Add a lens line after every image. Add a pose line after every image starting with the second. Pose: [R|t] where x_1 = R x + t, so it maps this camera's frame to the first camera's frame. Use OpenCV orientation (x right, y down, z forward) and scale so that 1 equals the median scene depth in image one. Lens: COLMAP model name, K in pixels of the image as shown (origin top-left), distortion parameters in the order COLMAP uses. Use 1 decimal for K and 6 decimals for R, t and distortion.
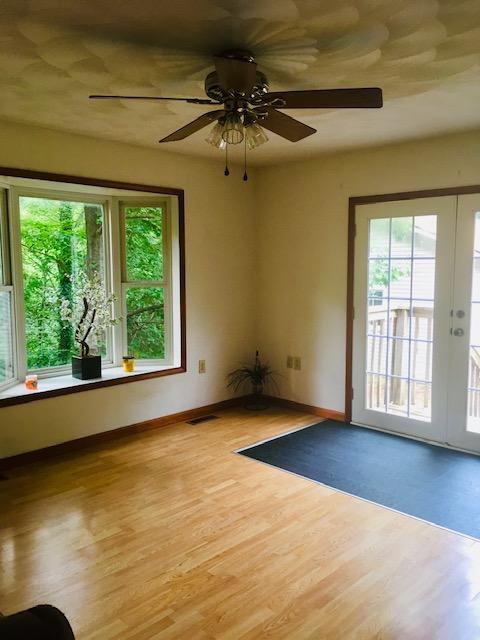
lens RADIAL K [[539.3, 0, 238.1], [0, 539.3, 317.1], [0, 0, 1]] dist [0.081599, -0.118176]
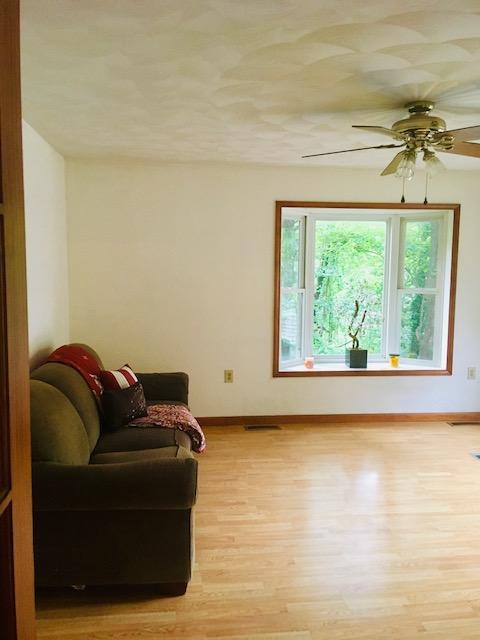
lens RADIAL K [[539.3, 0, 241.0], [0, 539.3, 320.4], [0, 0, 1]] dist [0.081599, -0.118176]
pose [[0.780321, 0.071371, -0.621294, 0.273964], [-0.075652, 0.996943, 0.019508, 0.004859], [0.620787, 0.031780, 0.783335, -0.109758]]
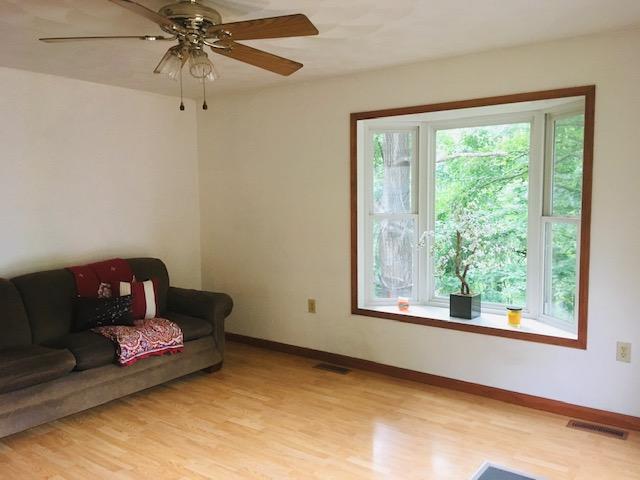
lens RADIAL K [[539.3, 0, 329.4], [0, 539.3, 235.5], [0, 0, 1]] dist [0.081599, -0.118176]
pose [[0.143672, 0.071928, -0.987008, 0.612450], [-0.095373, 0.993719, 0.058534, -0.060302], [0.985019, 0.085724, 0.149630, 0.651603]]
